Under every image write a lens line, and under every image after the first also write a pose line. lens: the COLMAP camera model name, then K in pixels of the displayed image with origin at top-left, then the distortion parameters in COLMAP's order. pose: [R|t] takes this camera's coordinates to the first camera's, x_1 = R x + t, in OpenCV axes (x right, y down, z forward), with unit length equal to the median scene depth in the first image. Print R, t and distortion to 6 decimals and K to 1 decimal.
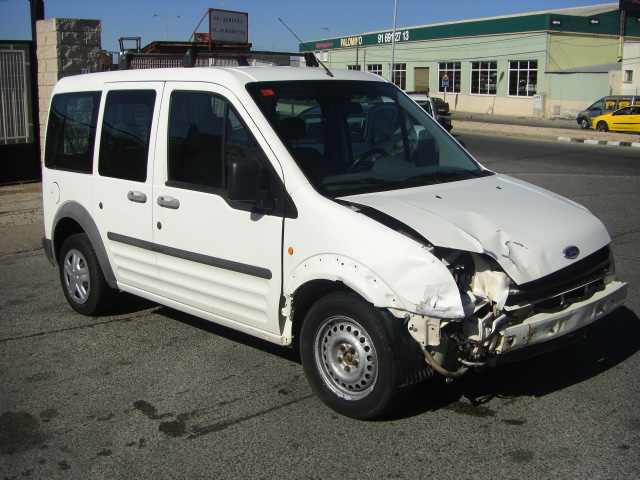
lens RADIAL K [[717.3, 0, 319.4], [0, 717.3, 227.2], [0, 0, 1]] dist [-0.222163, 0.310484]
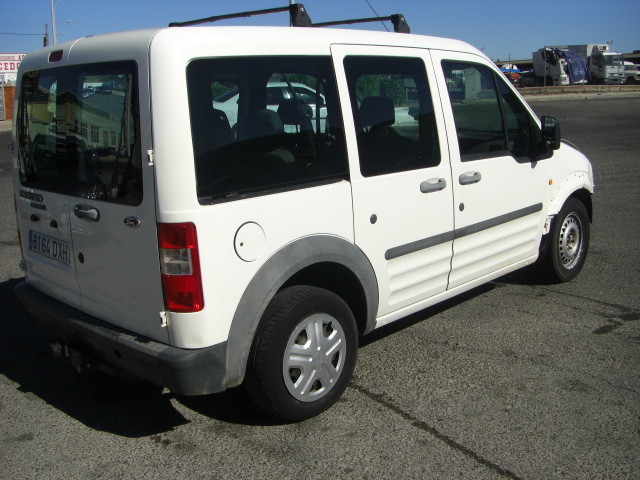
lens RADIAL K [[717.3, 0, 319.4], [0, 717.3, 227.2], [0, 0, 1]] dist [-0.222163, 0.310484]
pose [[0.024833, -0.199961, 0.979489, -1.129050], [0.210289, 0.958914, 0.190429, -0.189795], [-0.977324, 0.201247, 0.065862, 1.119594]]
